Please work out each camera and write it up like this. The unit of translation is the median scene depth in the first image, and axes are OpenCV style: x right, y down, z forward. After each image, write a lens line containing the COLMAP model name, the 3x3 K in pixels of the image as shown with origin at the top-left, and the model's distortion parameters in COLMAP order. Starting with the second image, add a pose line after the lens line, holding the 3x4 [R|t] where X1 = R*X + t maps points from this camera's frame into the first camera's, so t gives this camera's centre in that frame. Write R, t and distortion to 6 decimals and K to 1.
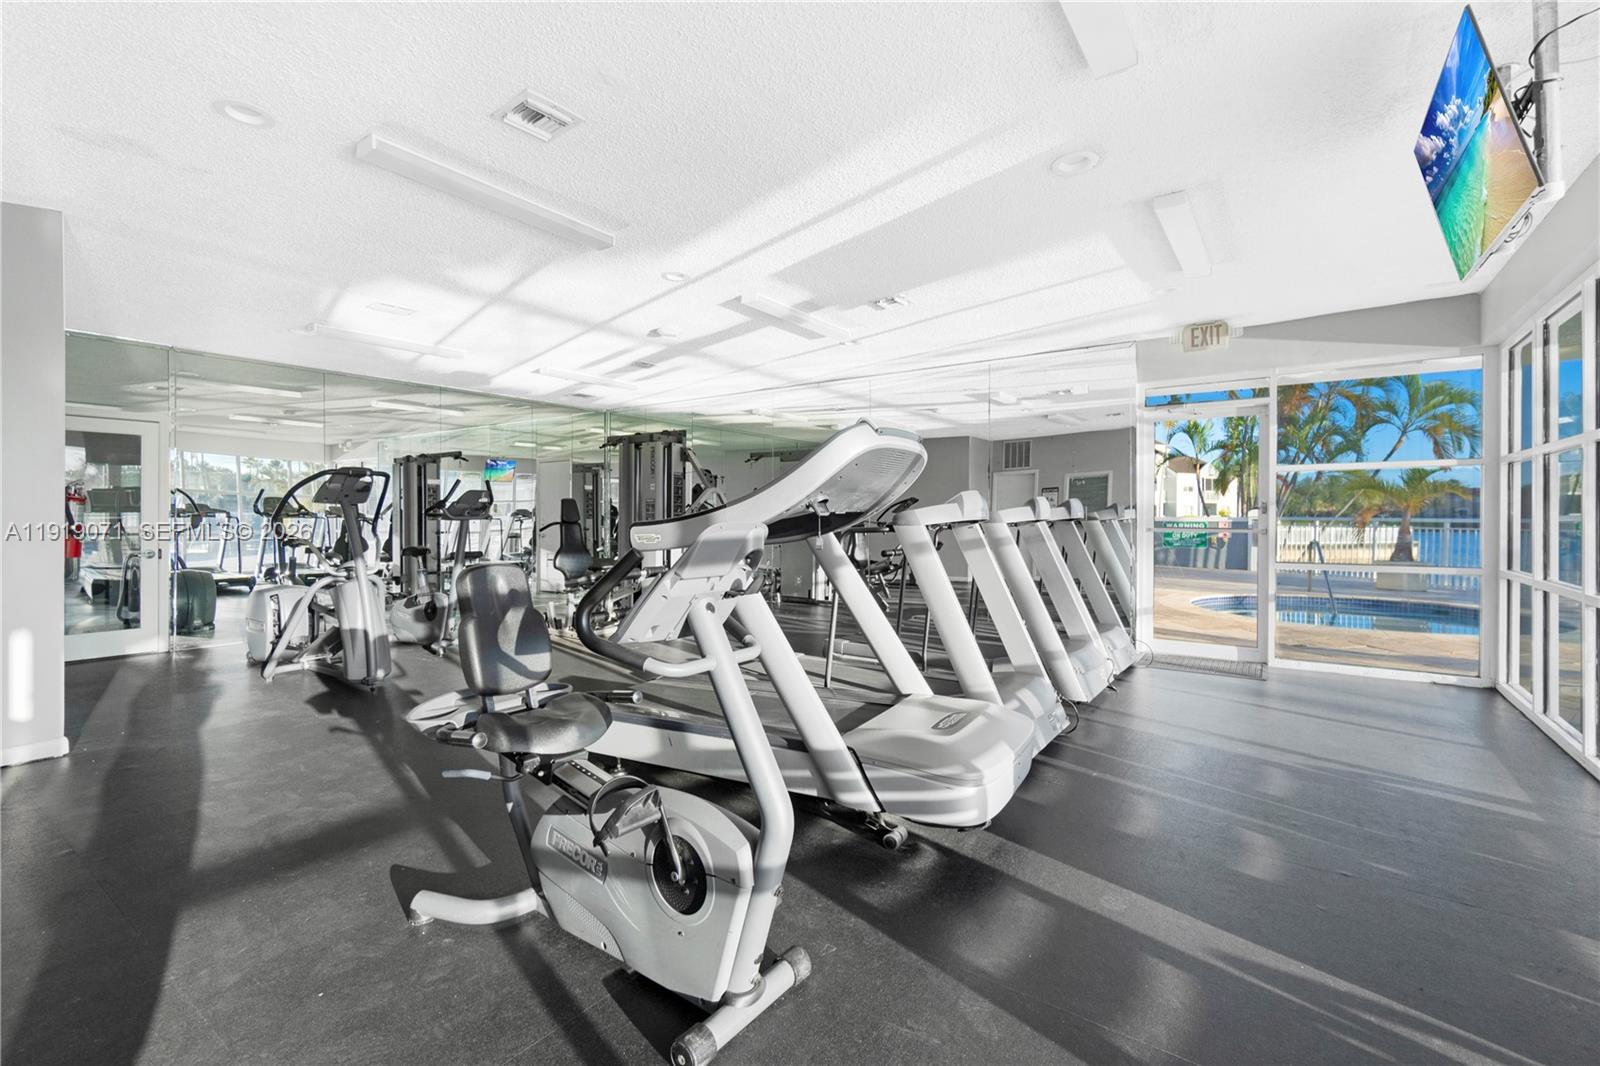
lens RADIAL K [[712.5, 0, 800.0], [0, 712.5, 533.0], [0, 0, 1]] dist [0.000241, 0.000006]
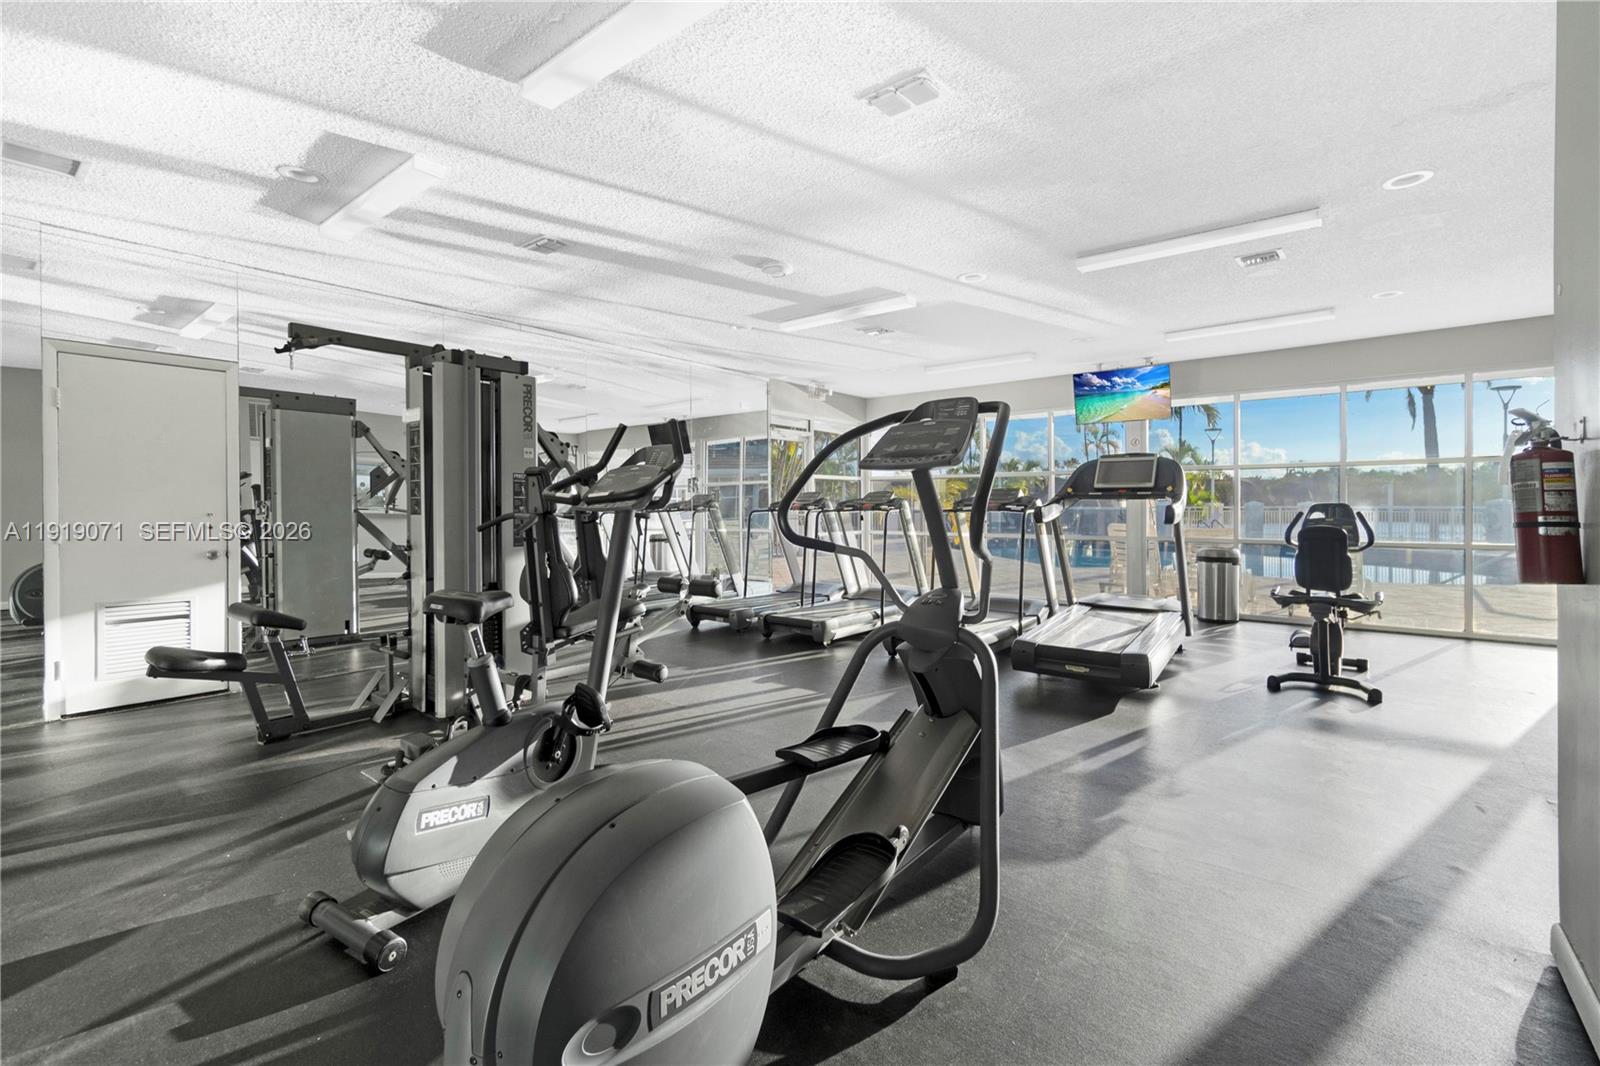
lens RADIAL K [[712.5, 0, 800.0], [0, 712.5, 533.0], [0, 0, 1]] dist [0.000241, 0.000006]
pose [[0.071068, -0.030947, 0.996991, -1.019030], [0.005265, 0.999516, 0.030650, -0.020894], [-0.997458, 0.003071, 0.071197, 0.972681]]
